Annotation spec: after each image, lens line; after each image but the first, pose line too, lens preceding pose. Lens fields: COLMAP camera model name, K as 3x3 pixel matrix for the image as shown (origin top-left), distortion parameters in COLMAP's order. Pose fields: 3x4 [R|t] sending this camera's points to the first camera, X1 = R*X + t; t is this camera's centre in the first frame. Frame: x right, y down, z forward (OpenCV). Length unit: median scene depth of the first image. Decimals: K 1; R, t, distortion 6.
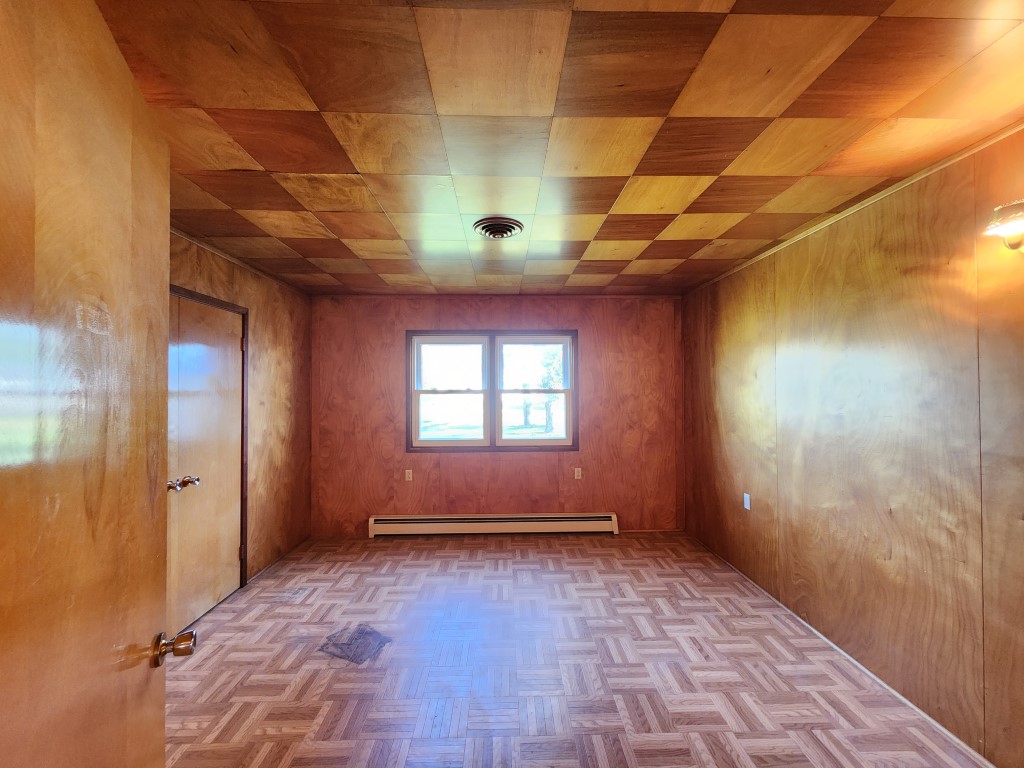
lens RADIAL K [[416.7, 0, 510.6], [0, 416.7, 383.1], [0, 0, 1]] dist [0.000531, -0.001458]
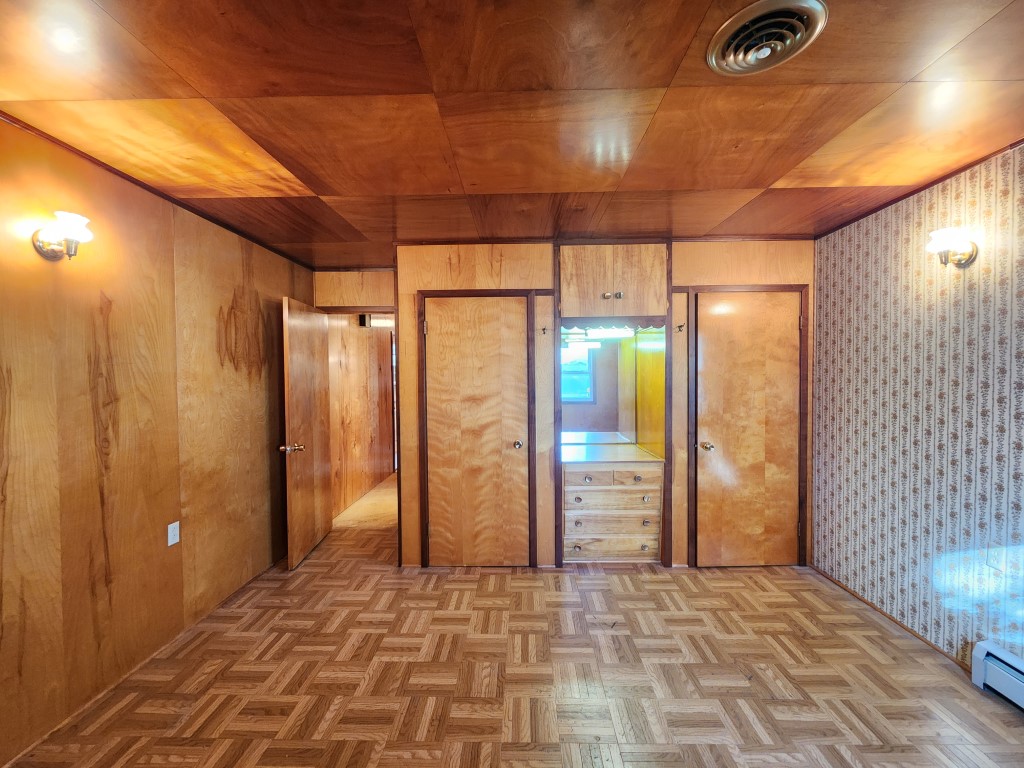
lens RADIAL K [[416.7, 0, 512.5], [0, 416.7, 381.3], [0, 0, 1]] dist [0.000531, -0.001458]
pose [[-0.999031, 0.003917, 0.043847, -0.036961], [0.004526, 0.999894, 0.013809, 0.024046], [-0.043788, 0.013994, -0.998943, 1.764147]]
